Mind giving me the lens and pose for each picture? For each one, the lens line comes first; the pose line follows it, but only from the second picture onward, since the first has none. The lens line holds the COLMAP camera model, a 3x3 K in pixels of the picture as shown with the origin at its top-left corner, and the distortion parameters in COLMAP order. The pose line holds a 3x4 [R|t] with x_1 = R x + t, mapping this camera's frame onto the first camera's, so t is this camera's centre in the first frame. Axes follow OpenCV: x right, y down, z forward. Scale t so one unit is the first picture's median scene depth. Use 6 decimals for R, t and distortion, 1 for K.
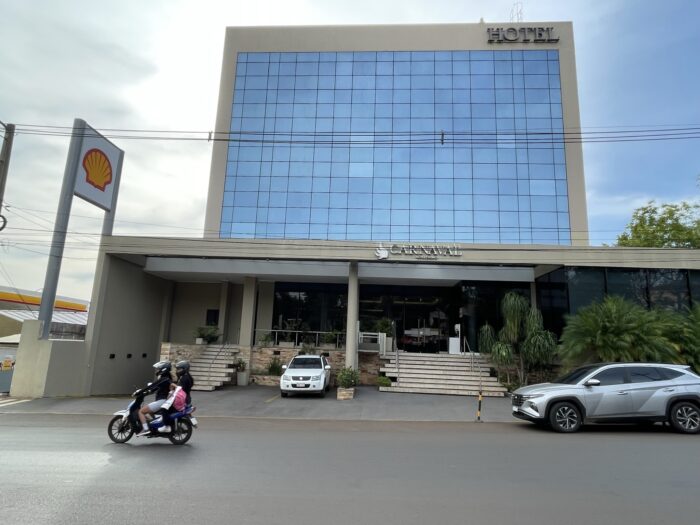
lens RADIAL K [[424.2, 0, 350.0], [0, 424.2, 262.5], [0, 0, 1]] dist [-0.000373, -0.000071]
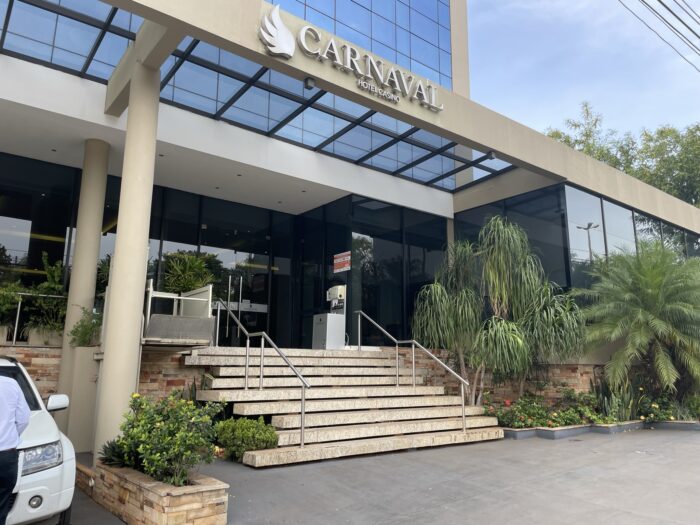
lens RADIAL K [[534.5, 0, 350.0], [0, 534.5, 262.5], [0, 0, 1]] dist [0.046899, -0.004036]
pose [[0.742862, 0.097159, 0.662357, -0.127205], [-0.106485, 0.993964, -0.026374, 0.139931], [-0.660922, -0.050939, 0.748724, 0.584315]]
